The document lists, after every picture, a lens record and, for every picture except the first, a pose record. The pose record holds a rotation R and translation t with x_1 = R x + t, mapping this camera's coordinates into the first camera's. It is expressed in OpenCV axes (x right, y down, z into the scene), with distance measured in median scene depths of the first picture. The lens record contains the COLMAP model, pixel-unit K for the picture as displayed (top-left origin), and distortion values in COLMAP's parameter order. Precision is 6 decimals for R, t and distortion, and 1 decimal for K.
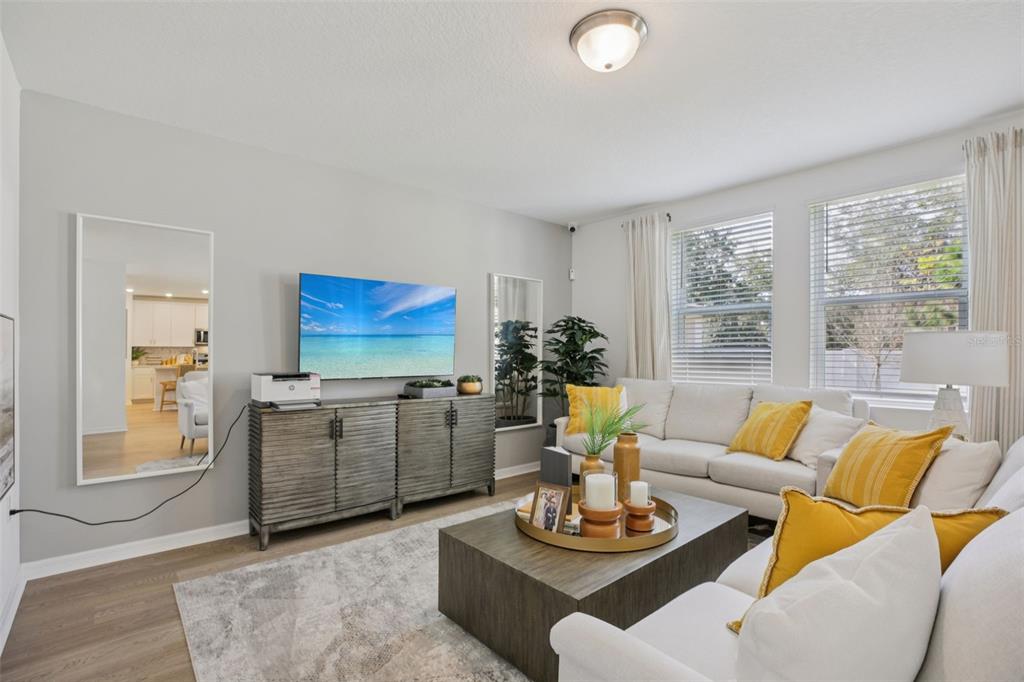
lens RADIAL K [[469.6, 0, 513.1], [0, 469.6, 346.7], [0, 0, 1]] dist [0.004796, 0.000341]
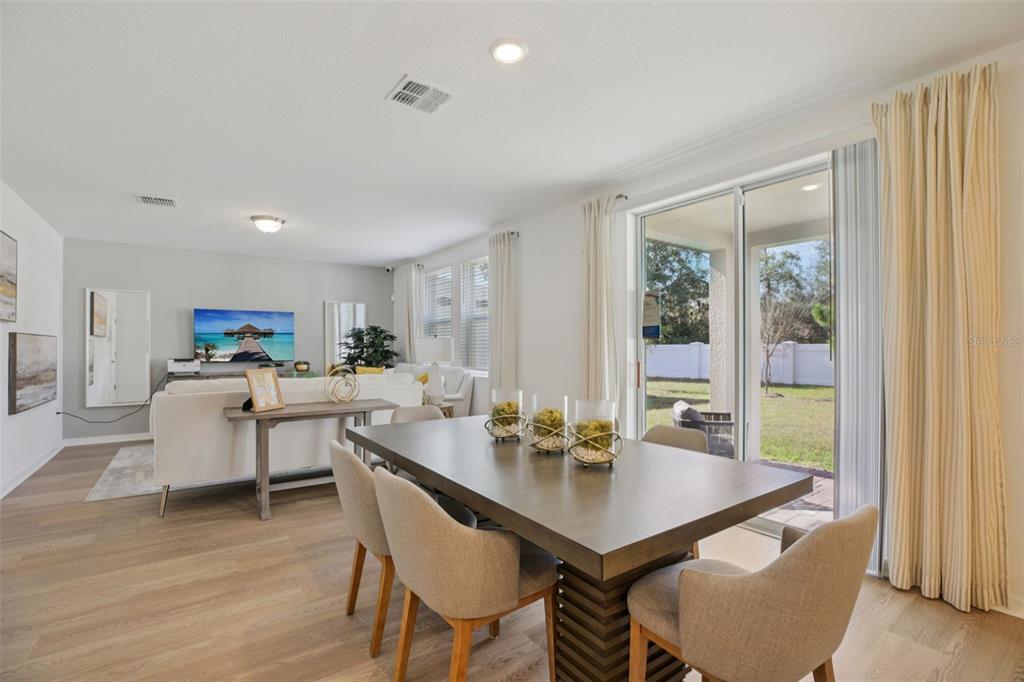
lens RADIAL K [[469.6, 0, 516.9], [0, 469.6, 343.8], [0, 0, 1]] dist [0.004796, 0.000341]
pose [[0.995655, -0.008016, -0.092775, 1.163066], [0.008275, 0.999963, 0.002405, -0.002310], [0.092753, -0.003162, 0.995684, -0.917599]]
